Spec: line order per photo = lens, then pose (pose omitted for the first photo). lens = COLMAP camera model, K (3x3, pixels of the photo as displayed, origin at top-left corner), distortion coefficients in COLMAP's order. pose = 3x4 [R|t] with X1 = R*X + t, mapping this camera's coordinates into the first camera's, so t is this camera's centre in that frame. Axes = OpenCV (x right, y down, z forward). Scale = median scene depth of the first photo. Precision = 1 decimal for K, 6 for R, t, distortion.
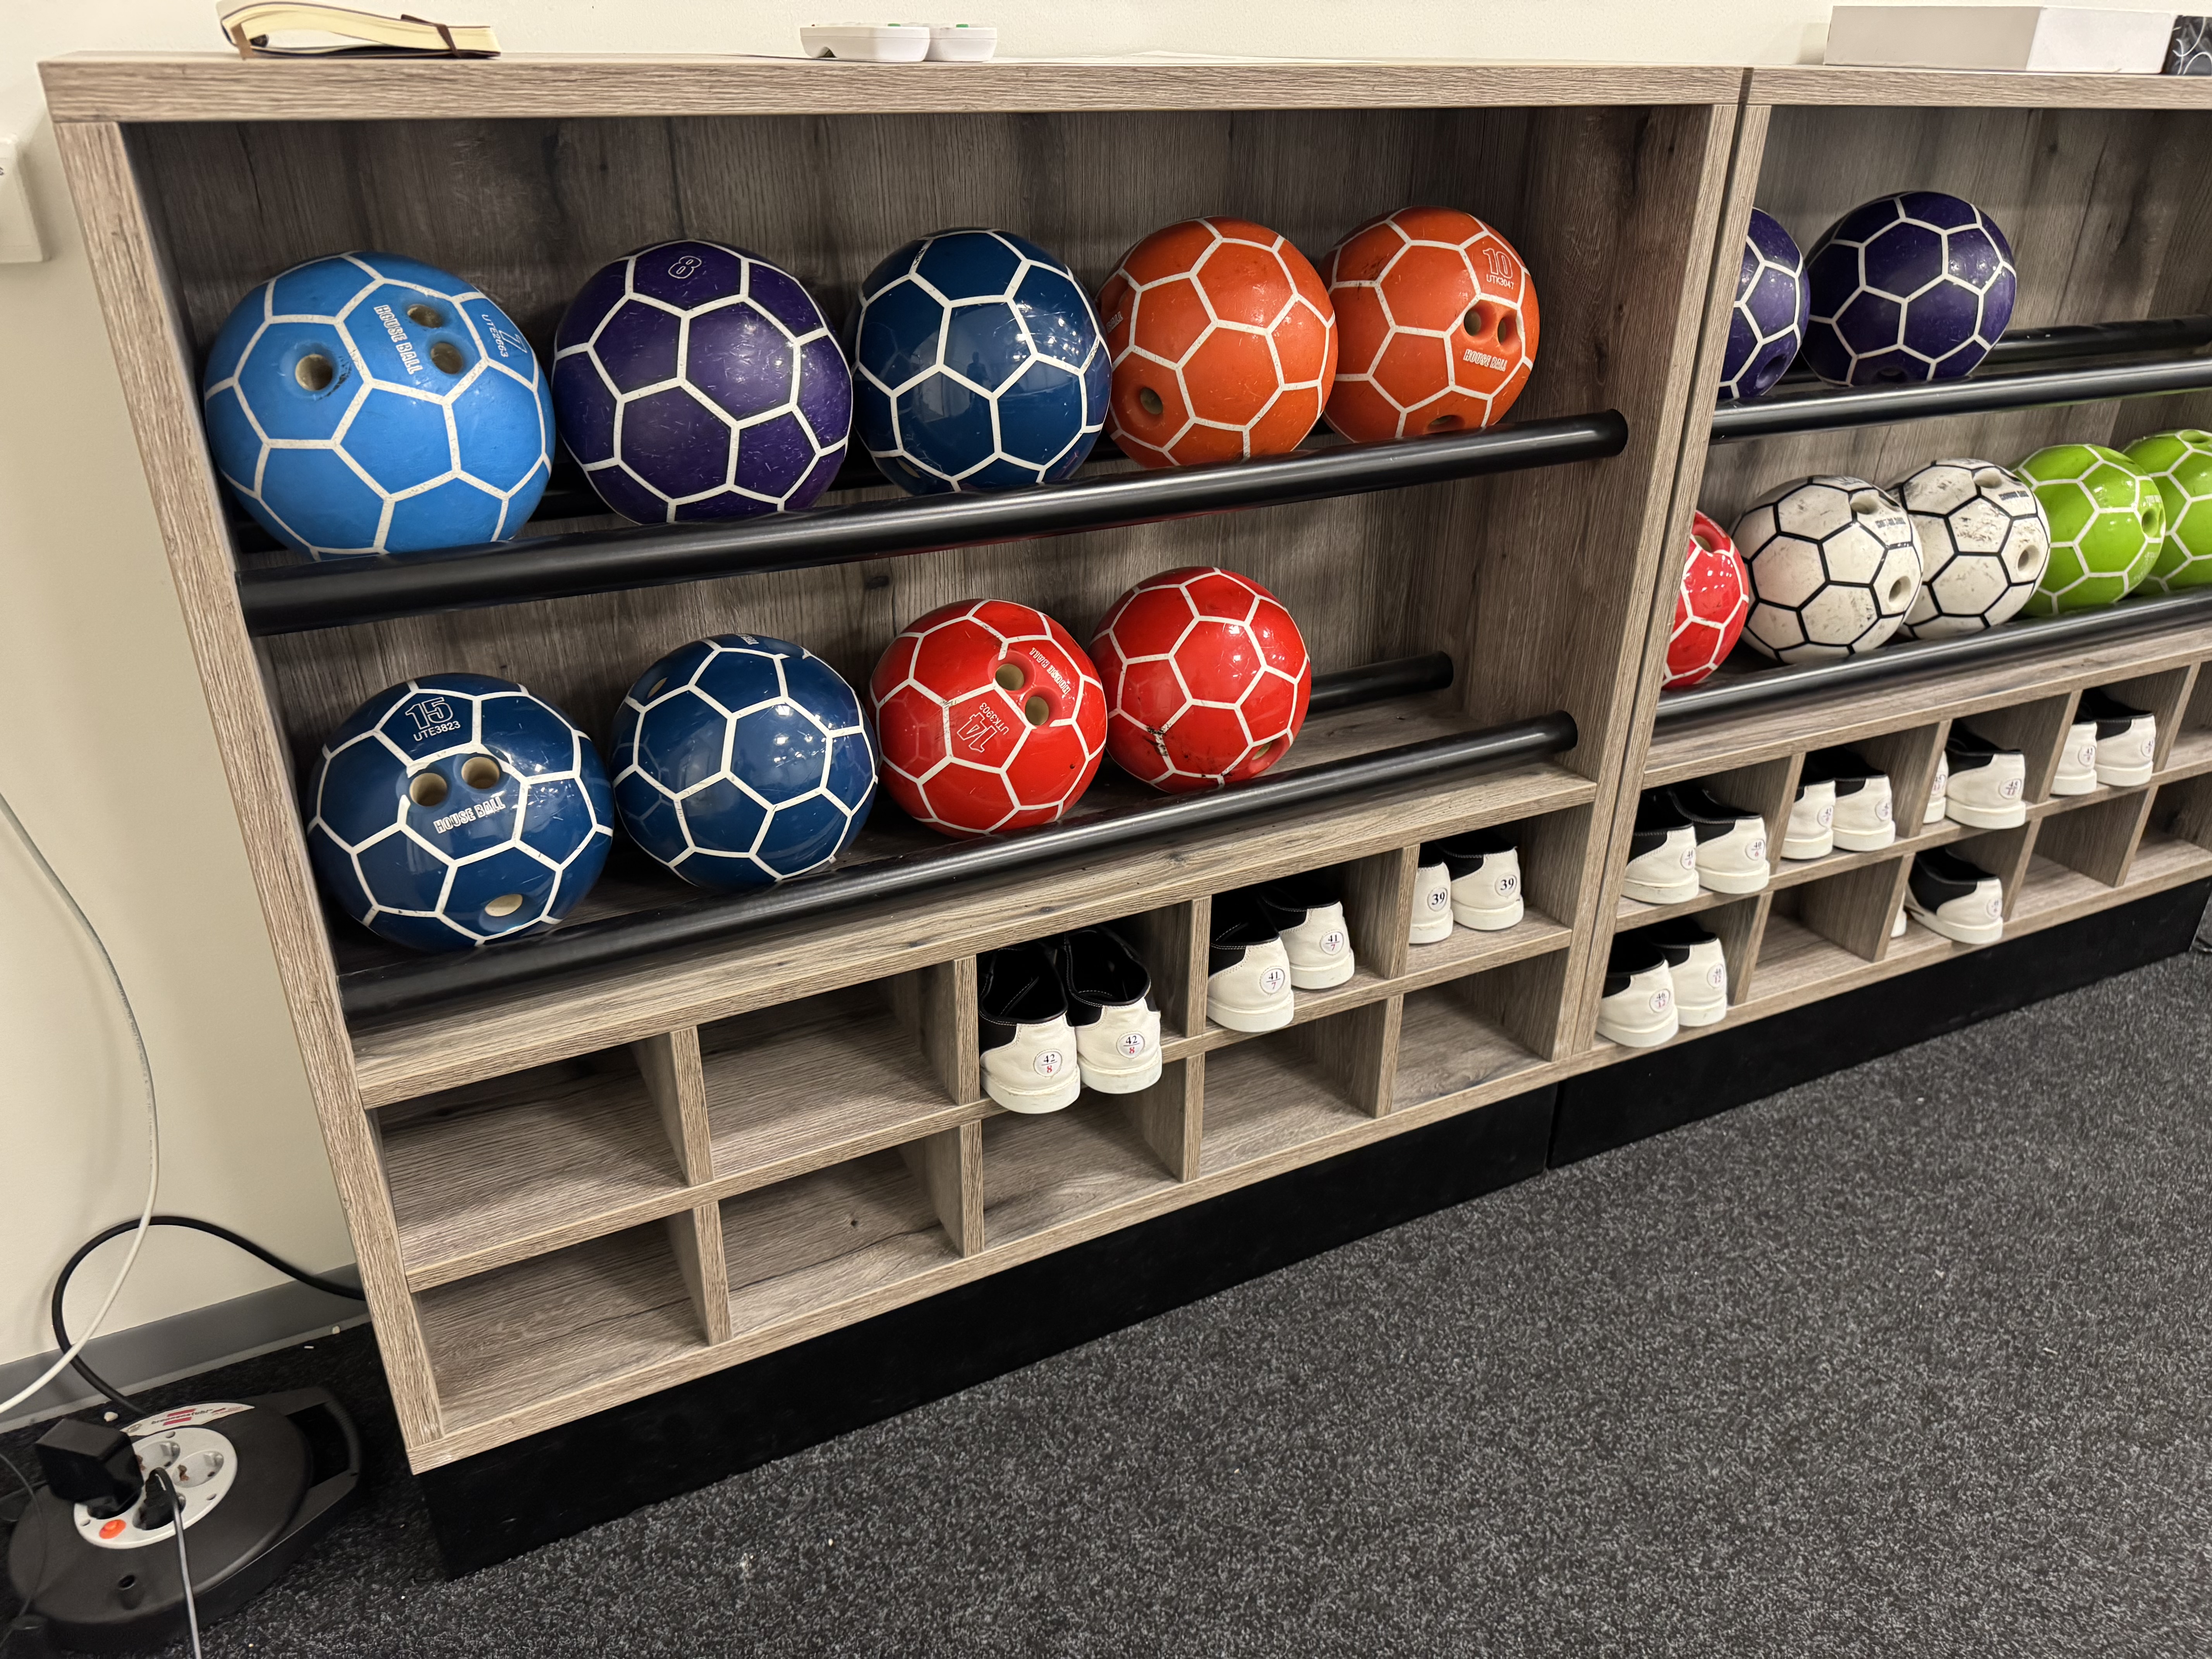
lens RADIAL K [[1601.8, 0, 1079.8], [0, 1601.8, 827.9], [0, 0, 1]] dist [-0.004373, -0.002684]
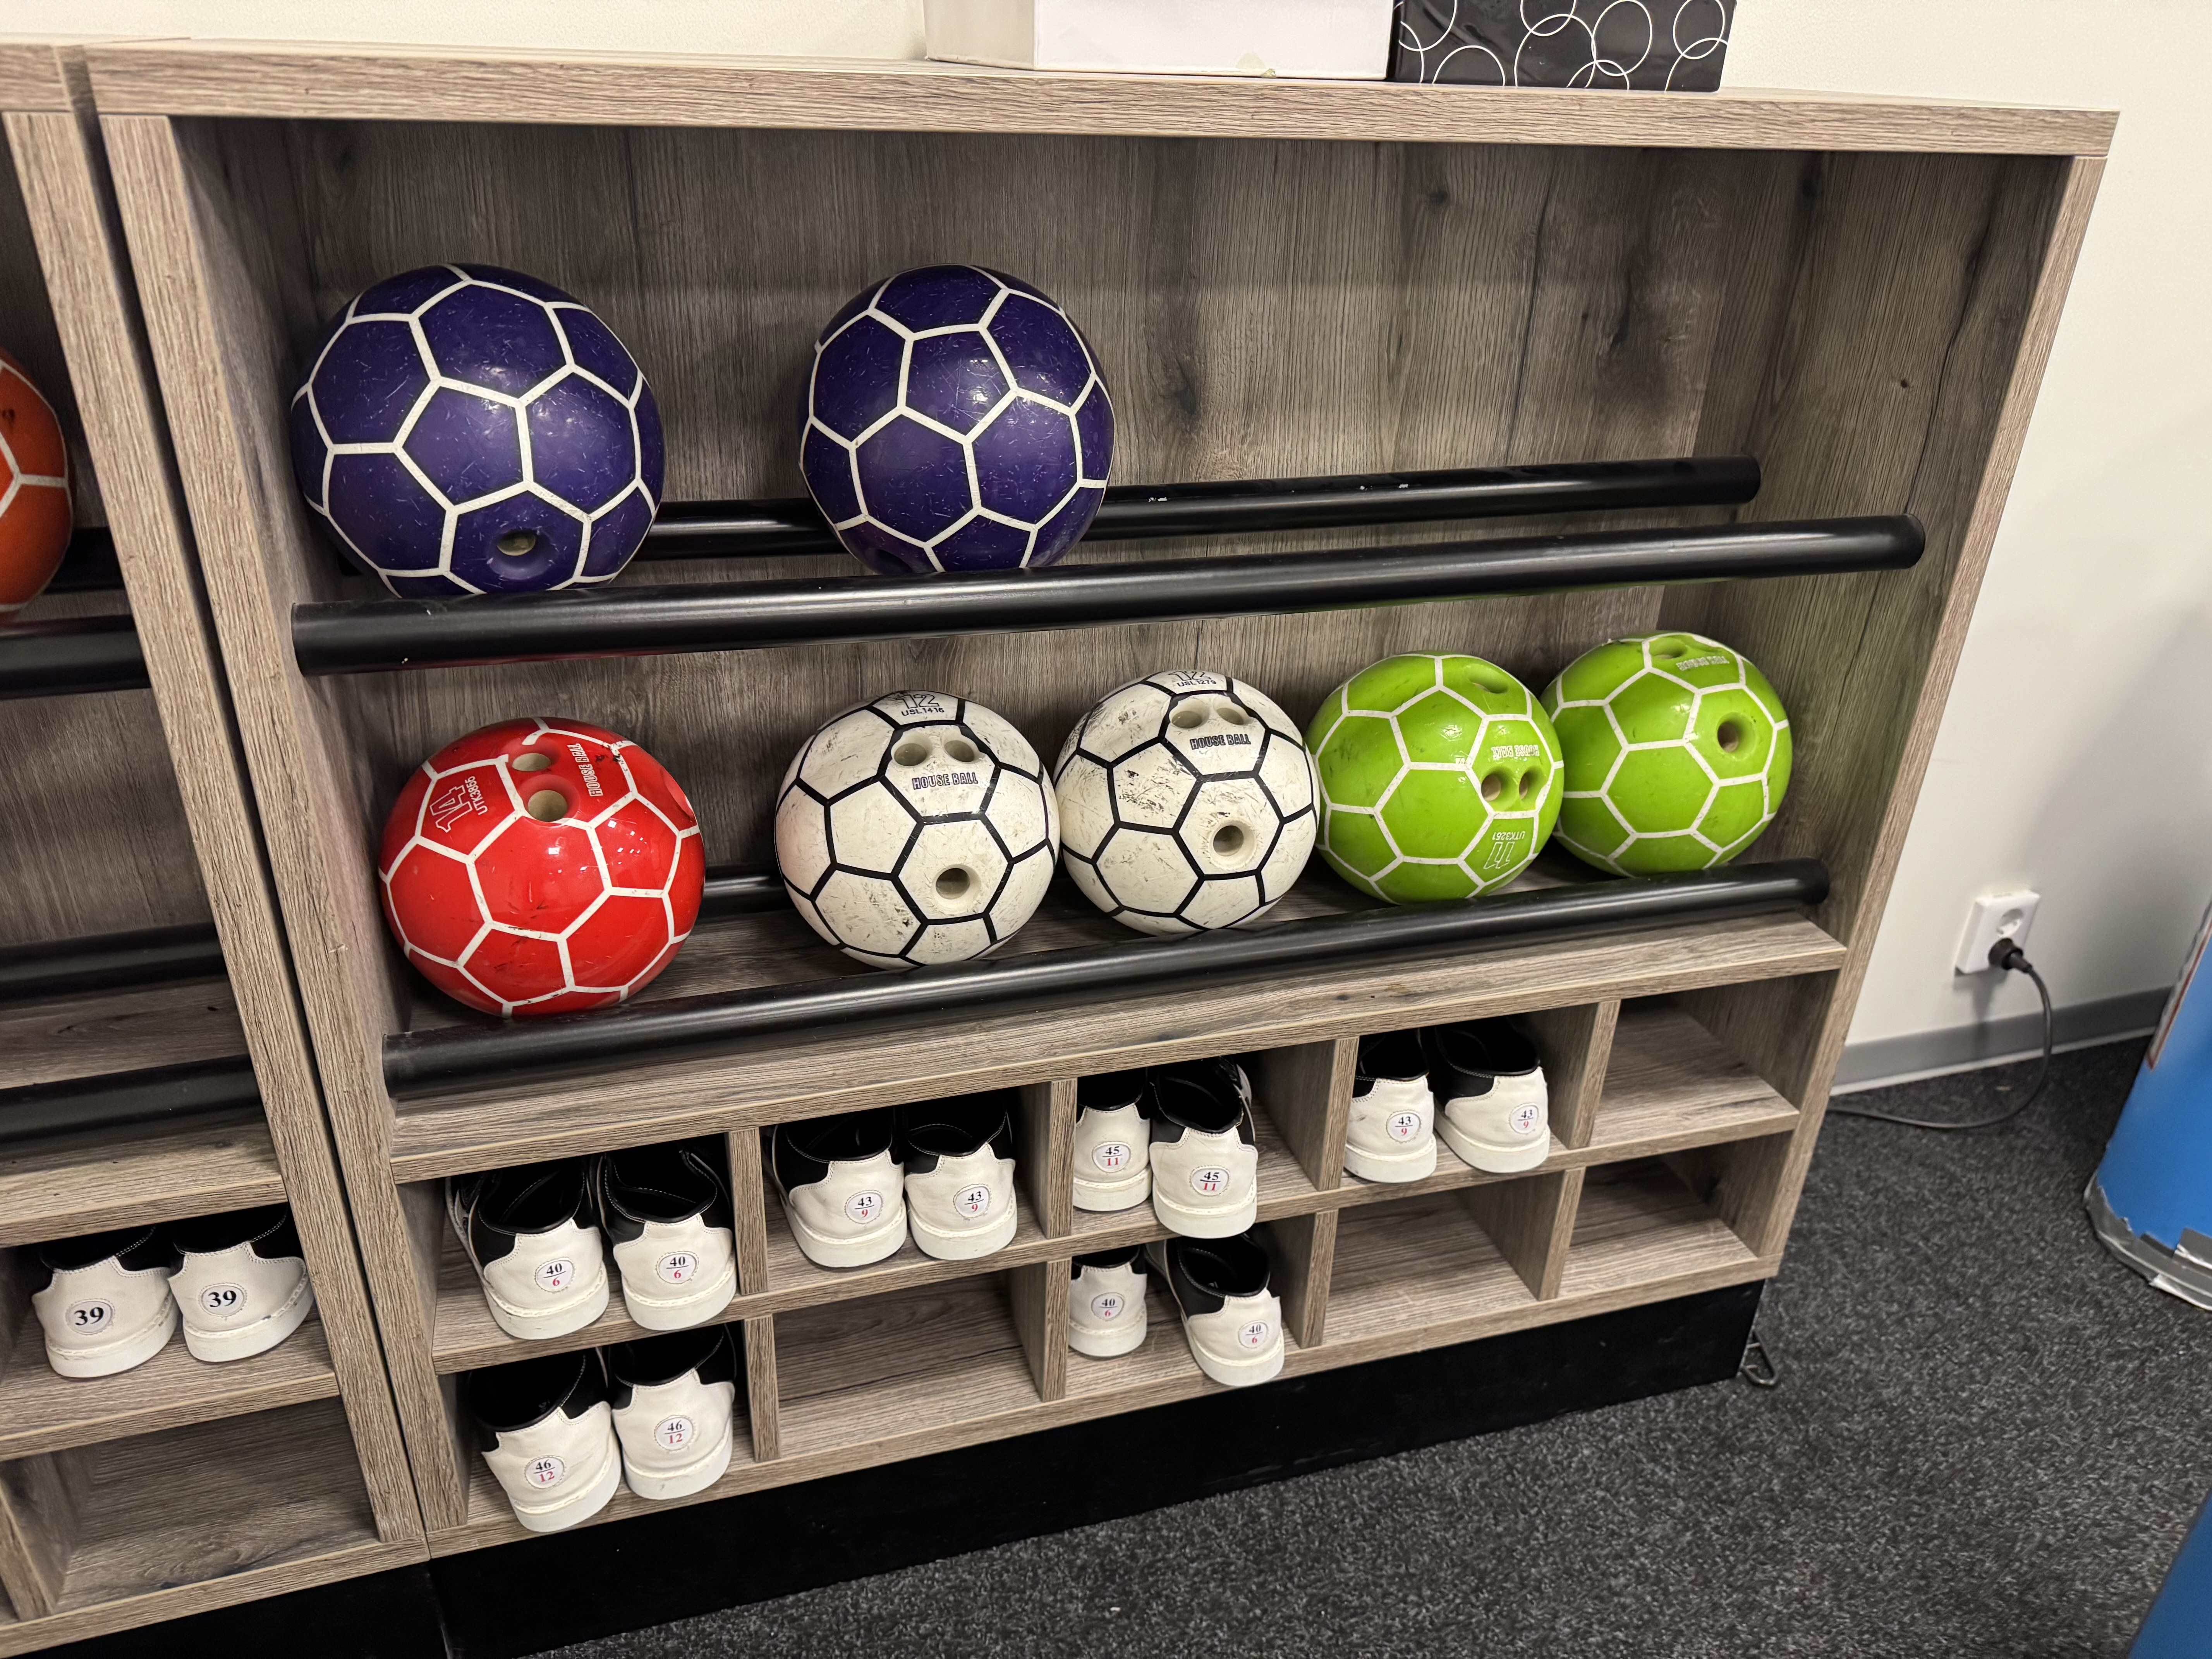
lens RADIAL K [[1570.8, 0, 1105.4], [0, 1570.8, 834.4], [0, 0, 1]] dist [0.119729, -0.190696]
pose [[0.986431, 0.082843, -0.141743, 0.667020], [-0.083180, 0.996528, 0.003555, -0.177871], [0.141545, 0.008283, 0.989897, 0.381787]]
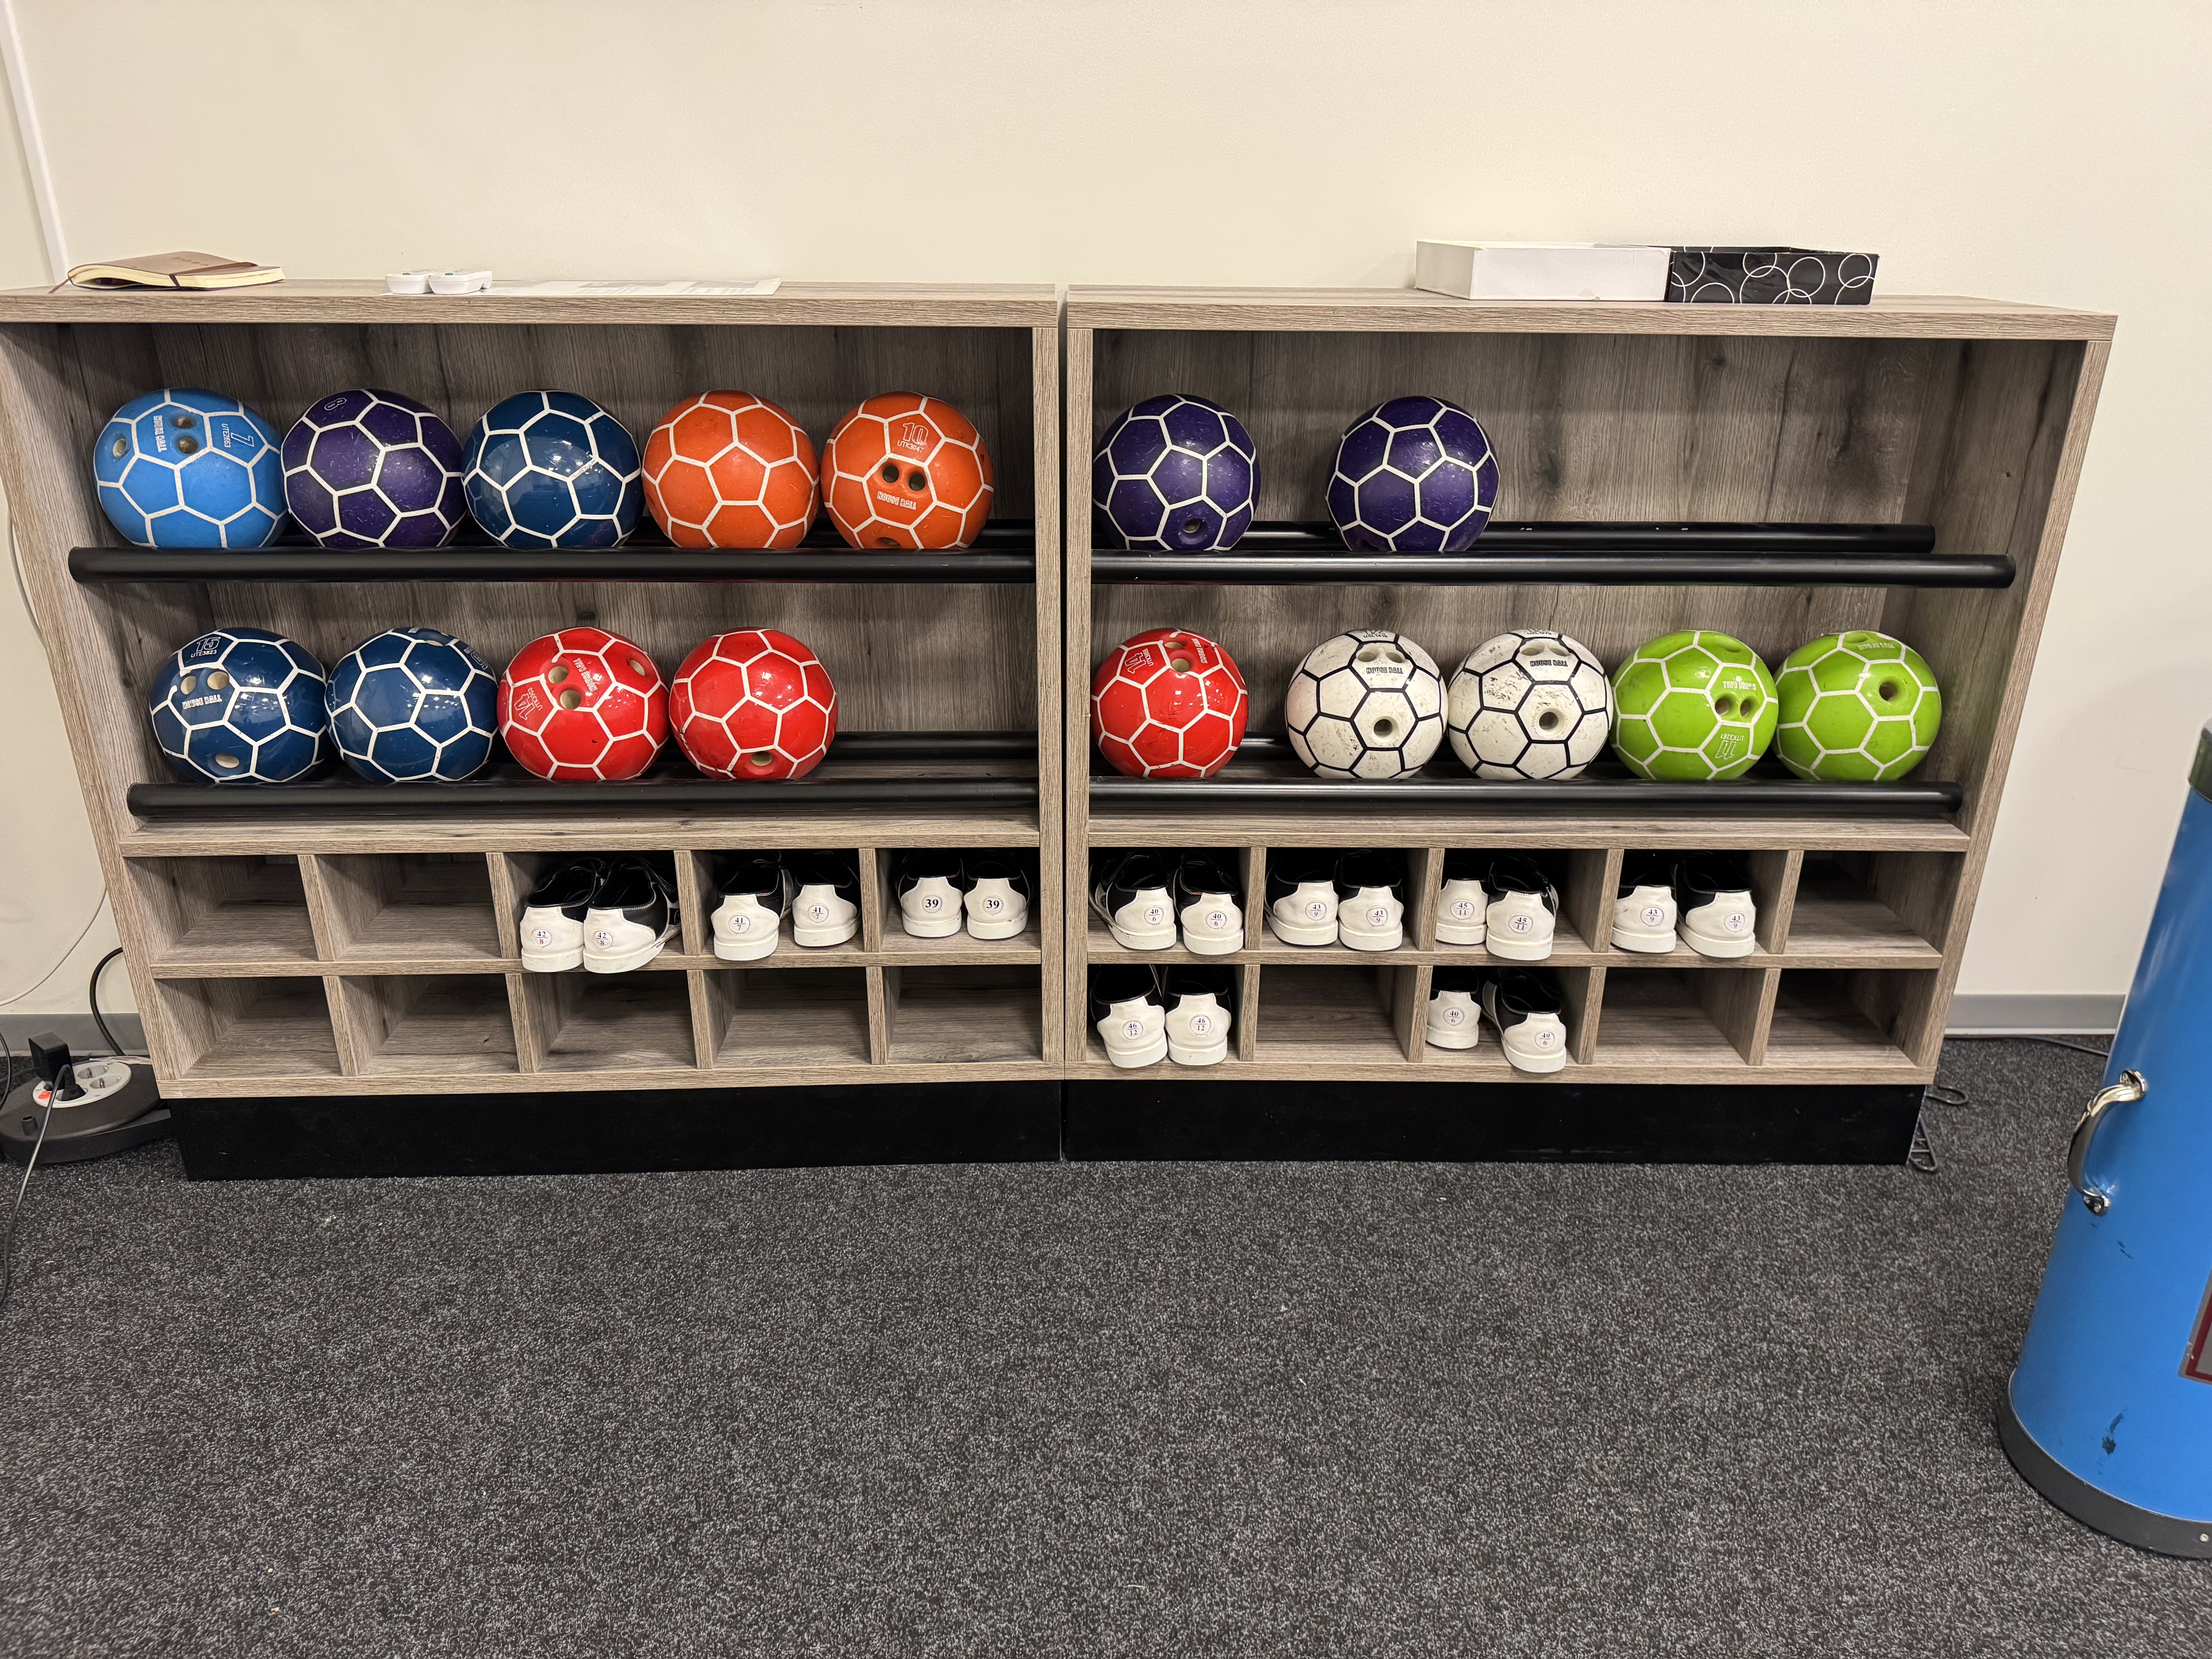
lens RADIAL K [[1570.8, 0, 1105.4], [0, 1570.8, 834.4], [0, 0, 1]] dist [0.119729, -0.190696]
pose [[0.902859, 0.152139, -0.402118, 0.811915], [-0.186676, 0.981254, -0.047883, 0.022205], [0.387295, 0.118297, 0.914335, -0.131083]]
